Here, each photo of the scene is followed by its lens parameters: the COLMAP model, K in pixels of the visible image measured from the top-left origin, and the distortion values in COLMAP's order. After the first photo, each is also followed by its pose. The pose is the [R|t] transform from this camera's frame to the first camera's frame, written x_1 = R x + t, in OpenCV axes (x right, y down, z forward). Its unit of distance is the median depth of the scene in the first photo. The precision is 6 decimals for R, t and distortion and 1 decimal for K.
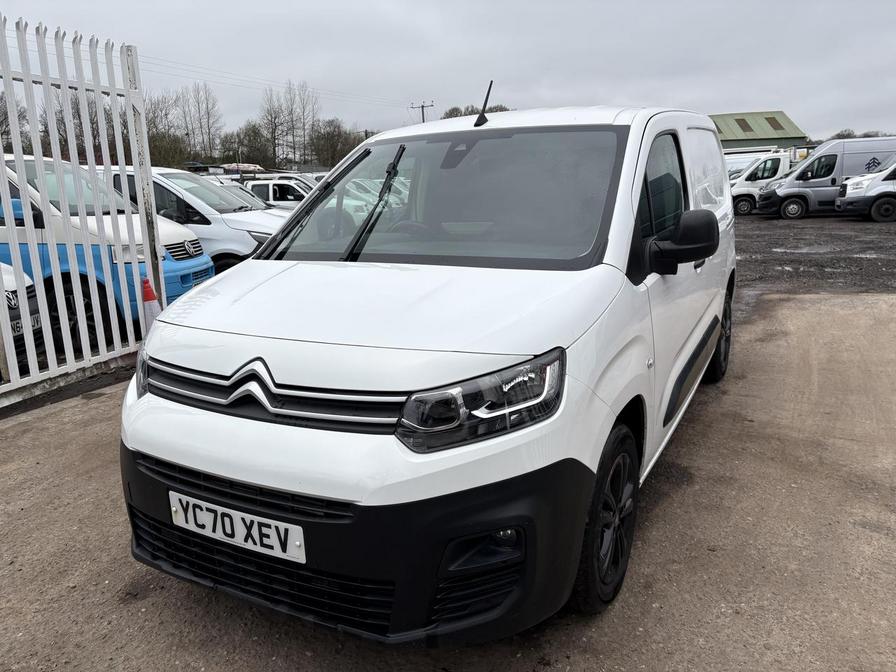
lens RADIAL K [[669.2, 0, 439.7], [0, 669.2, 331.7], [0, 0, 1]] dist [0.025690, -0.025736]
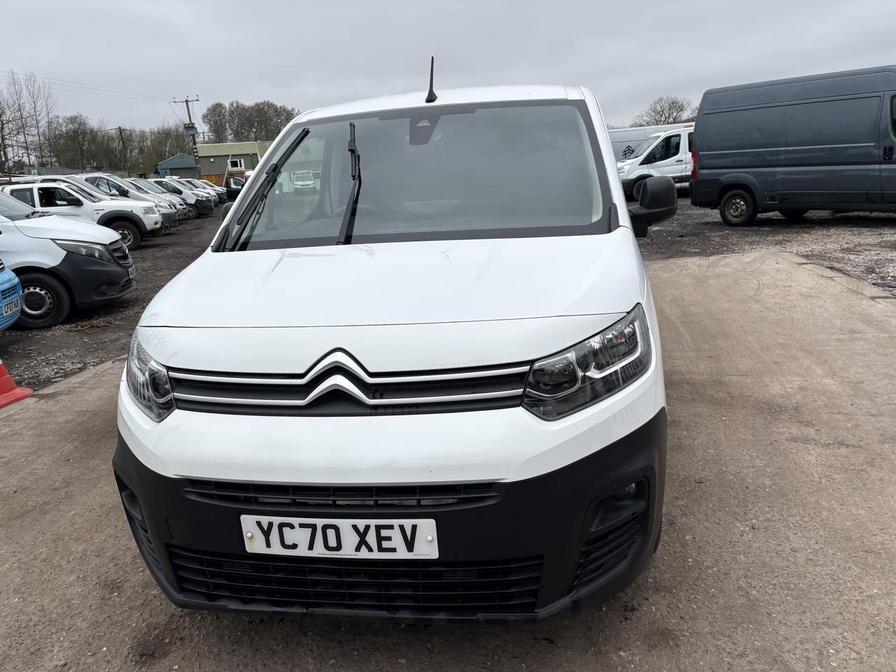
lens RADIAL K [[669.2, 0, 448.1], [0, 669.2, 336.3], [0, 0, 1]] dist [0.025690, -0.025736]
pose [[0.942870, -0.108244, 0.315087, -0.394895], [0.104773, 0.994102, 0.027988, 0.012855], [-0.316258, 0.006624, 0.948650, 0.097353]]
